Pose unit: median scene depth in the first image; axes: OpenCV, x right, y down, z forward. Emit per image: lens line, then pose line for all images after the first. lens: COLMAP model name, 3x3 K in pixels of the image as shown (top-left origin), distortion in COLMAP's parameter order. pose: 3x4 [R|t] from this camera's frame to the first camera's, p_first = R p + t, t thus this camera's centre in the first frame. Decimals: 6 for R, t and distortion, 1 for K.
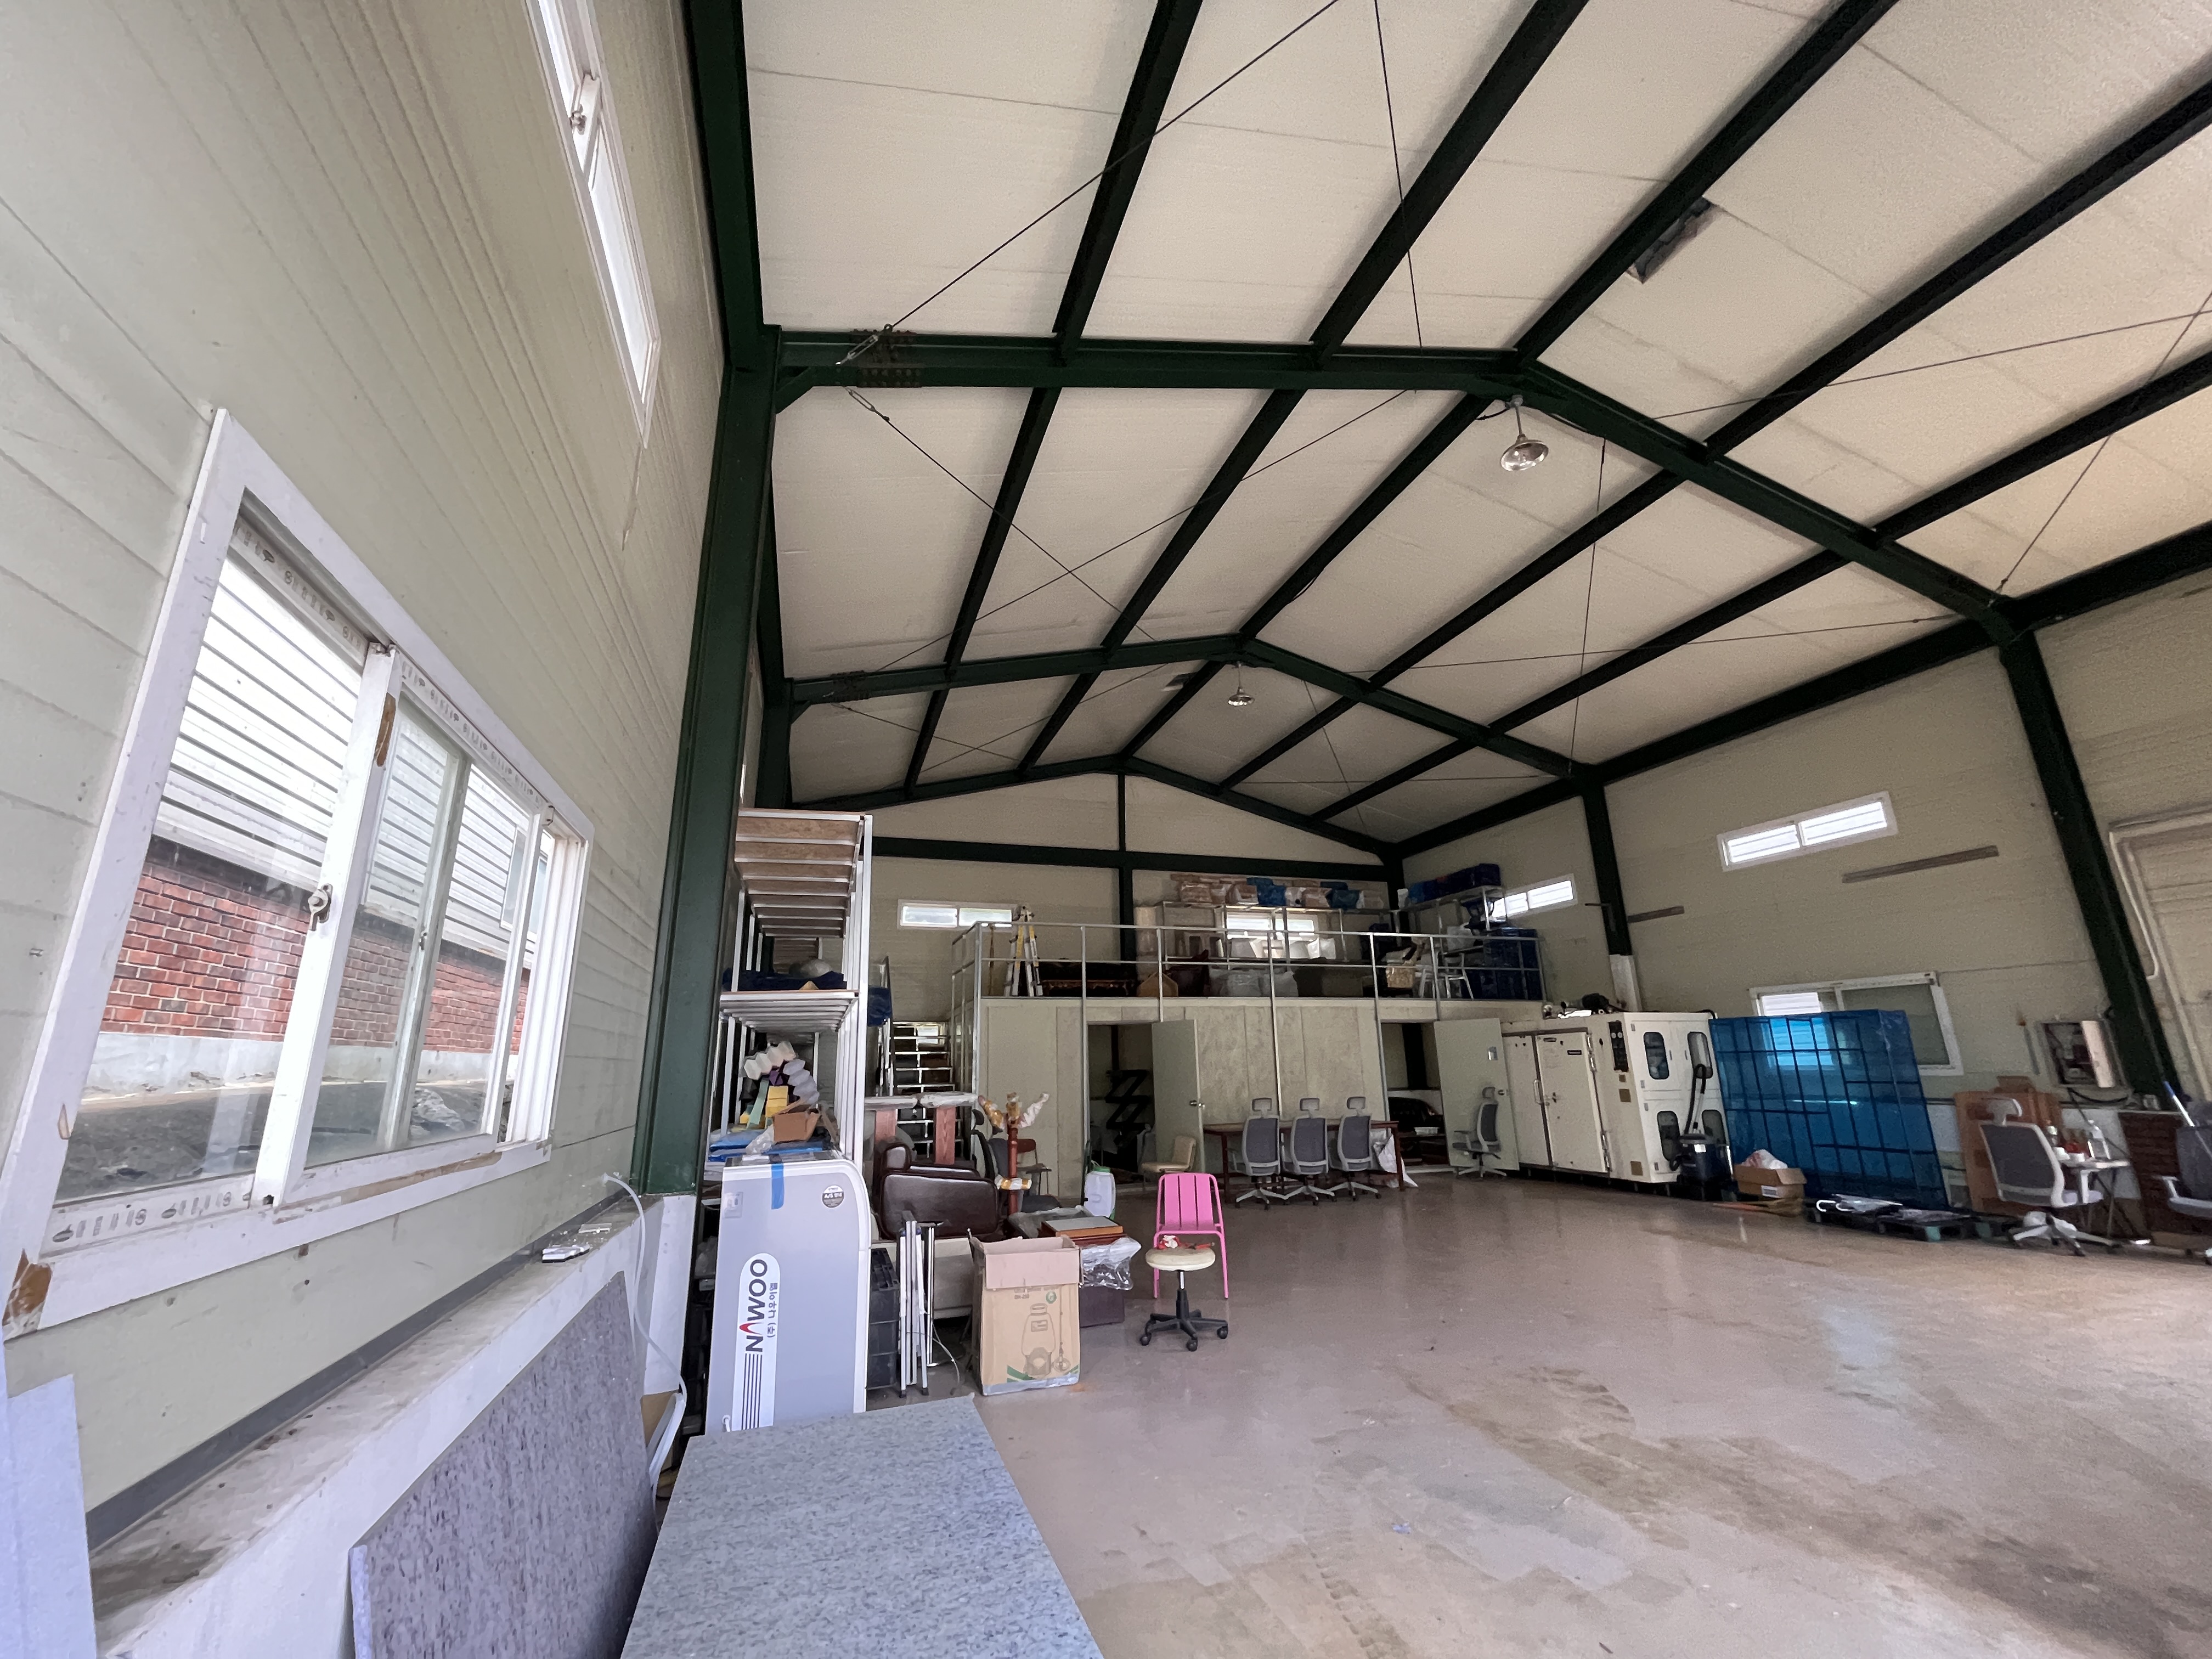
lens RADIAL K [[892.2, 0, 1106.0], [0, 892.2, 829.5], [0, 0, 1]] dist [-0.003407, -0.000479]
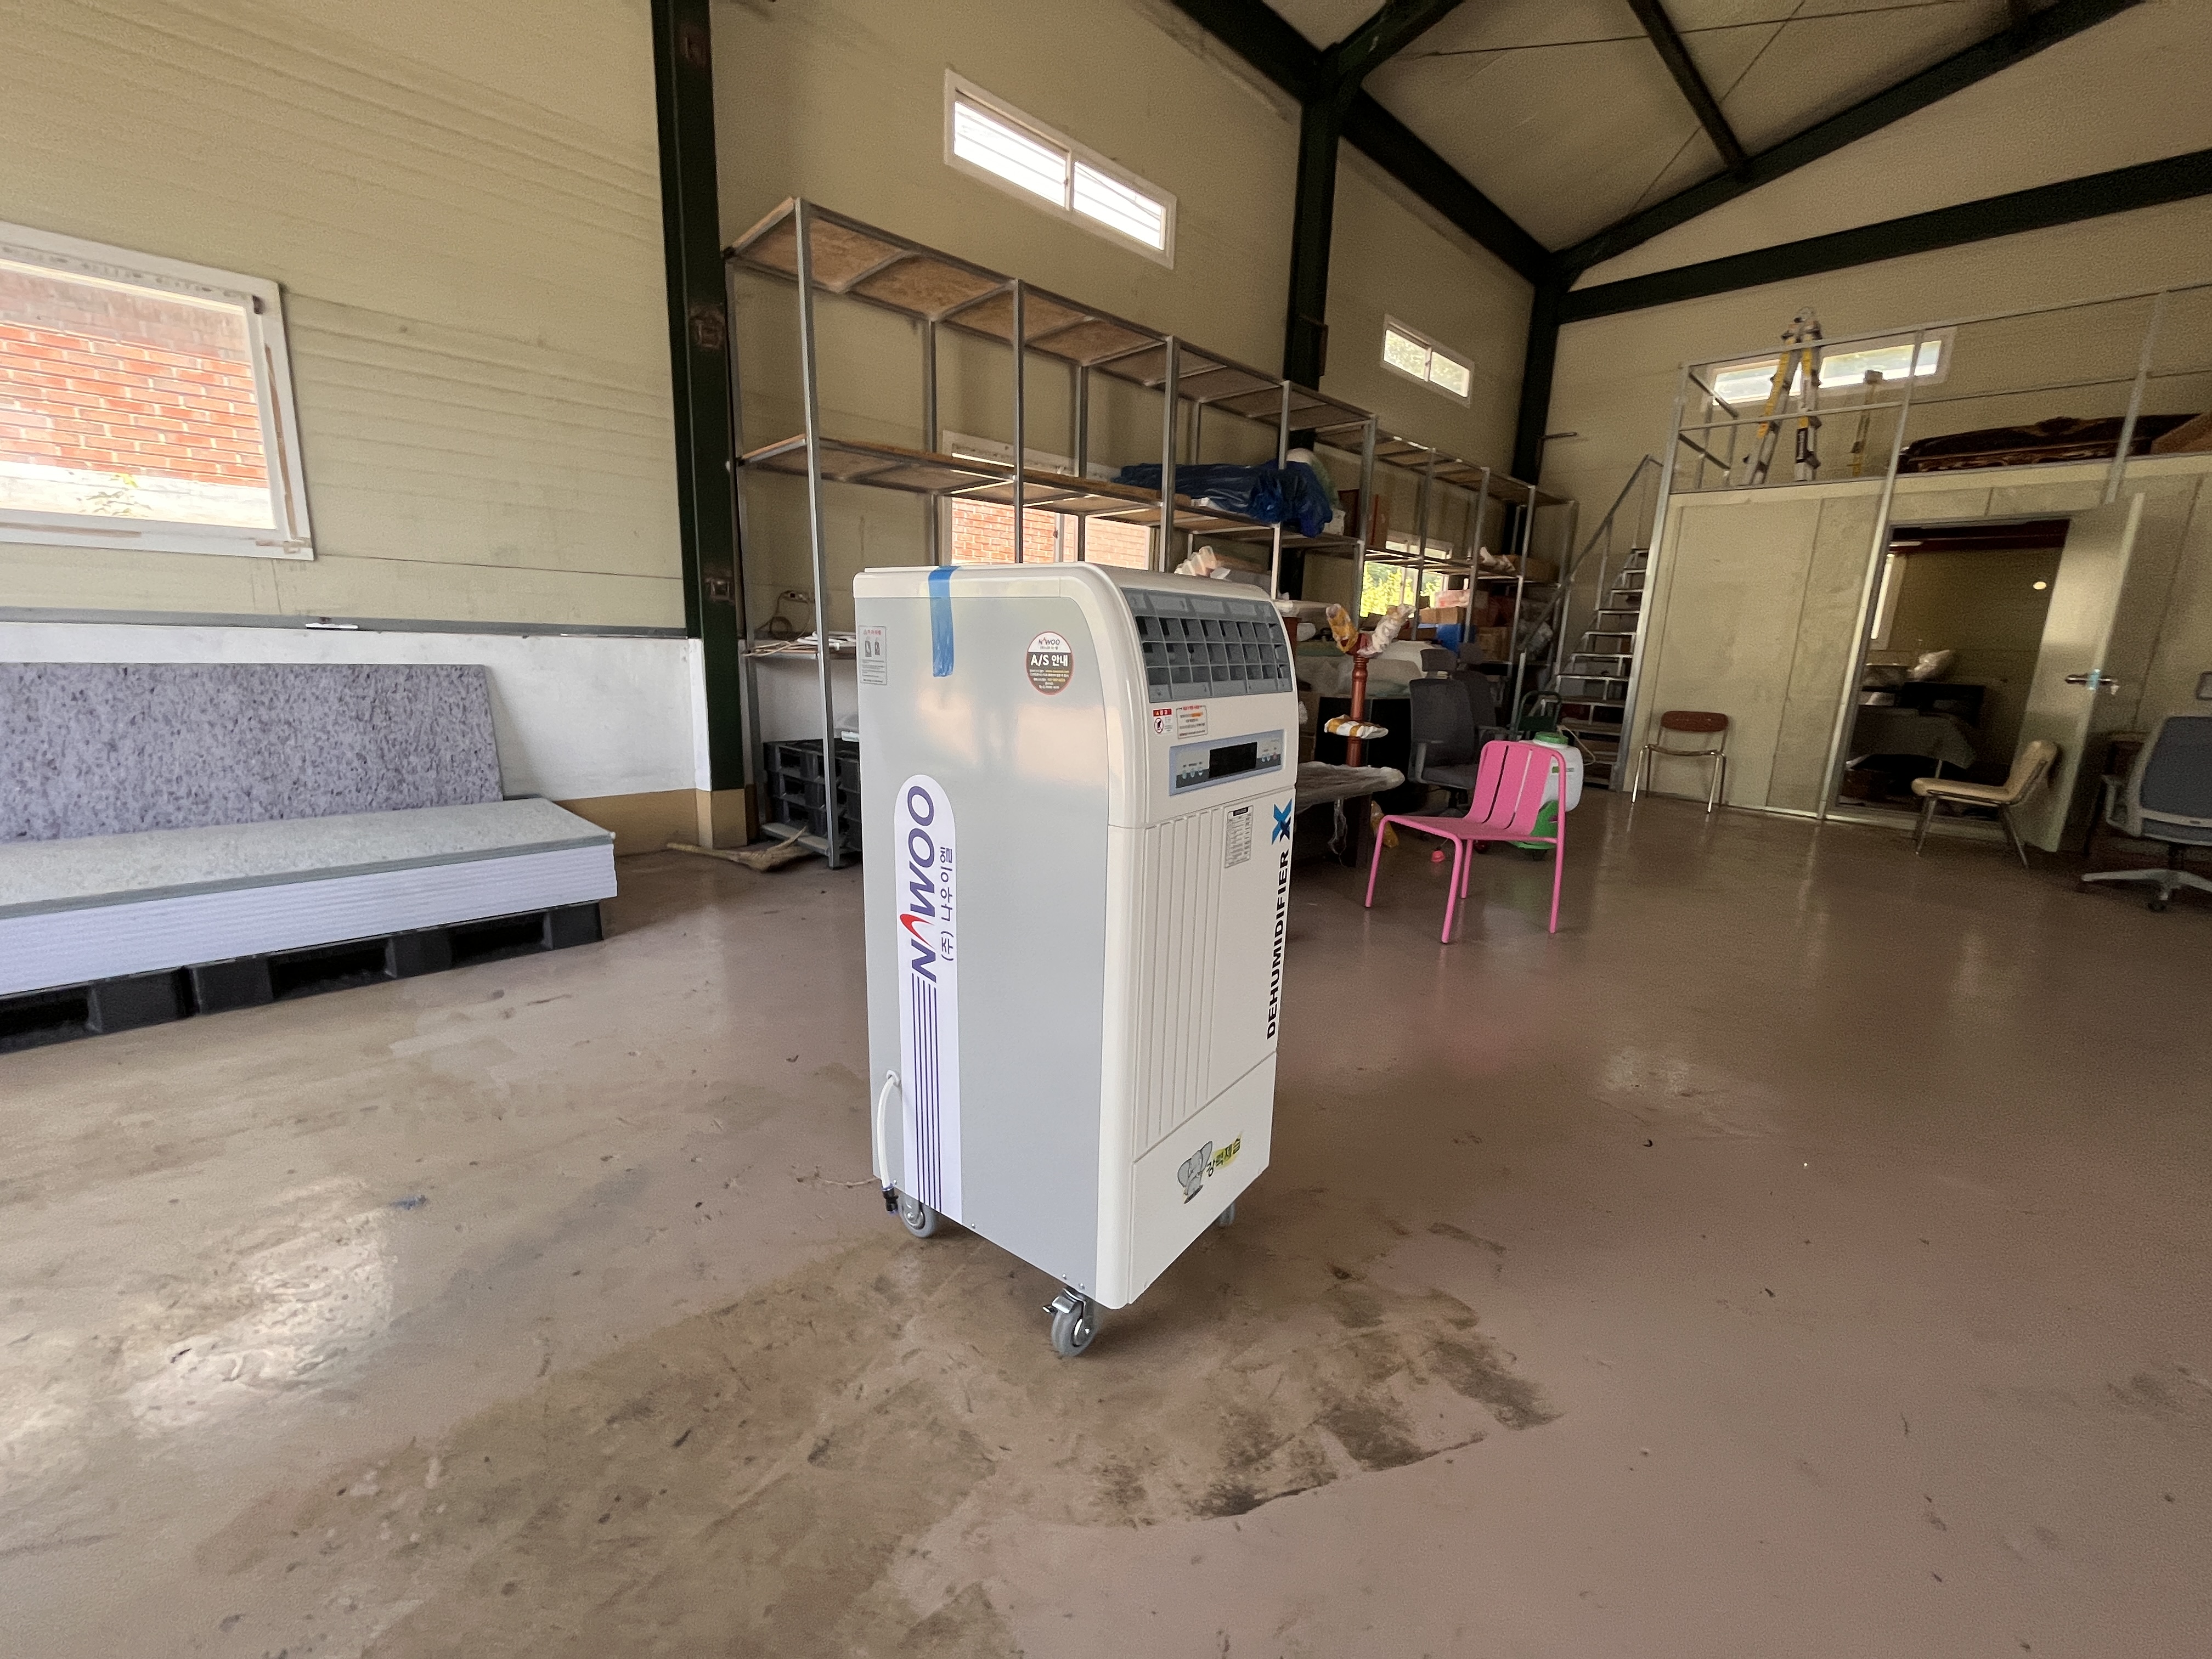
lens RADIAL K [[892.2, 0, 1106.0], [0, 892.2, 829.5], [0, 0, 1]] dist [-0.003407, -0.000479]
pose [[0.446149, 0.222356, -0.866896, 0.276629], [0.183923, 0.925188, 0.331964, 0.122969], [0.875856, -0.307547, 0.371875, 0.332824]]
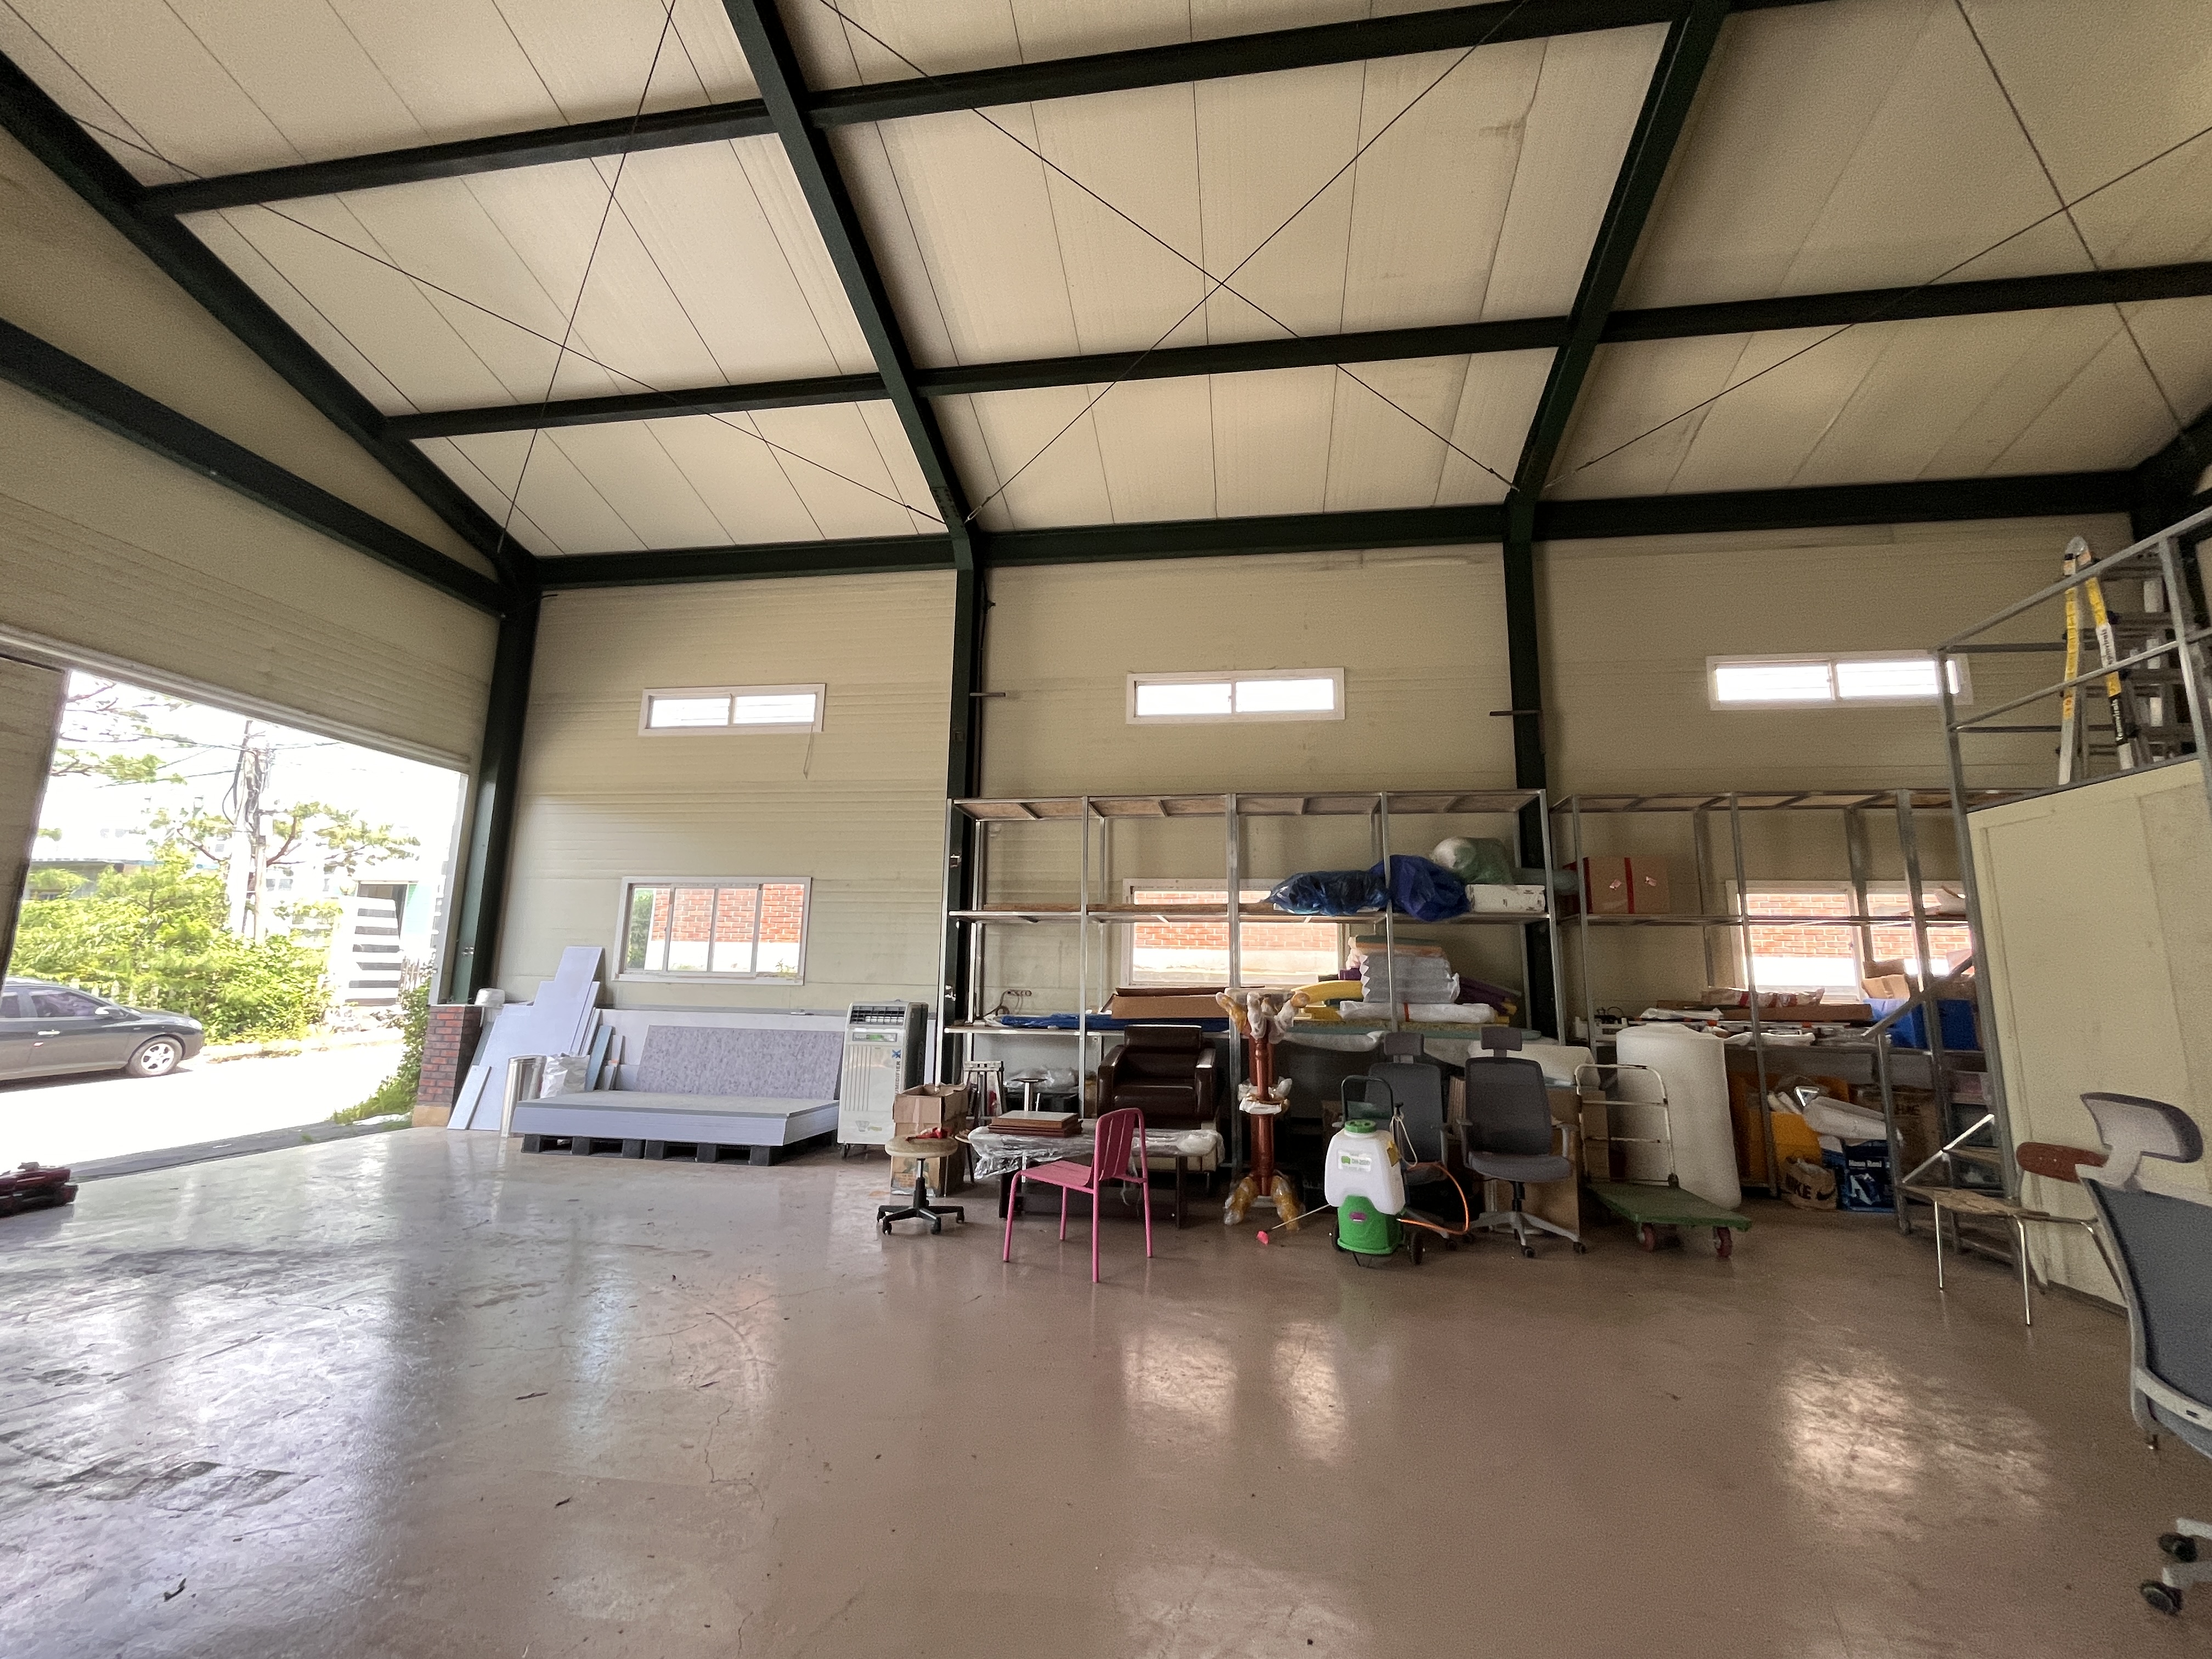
lens RADIAL K [[938.5, 0, 1106.0], [0, 938.5, 829.5], [0, 0, 1]] dist [0.000976, -0.000423]
pose [[-0.449158, -0.121613, -0.885137, 0.446134], [0.218464, 0.945672, -0.240788, 0.206754], [0.866332, -0.301522, -0.398188, 0.793497]]
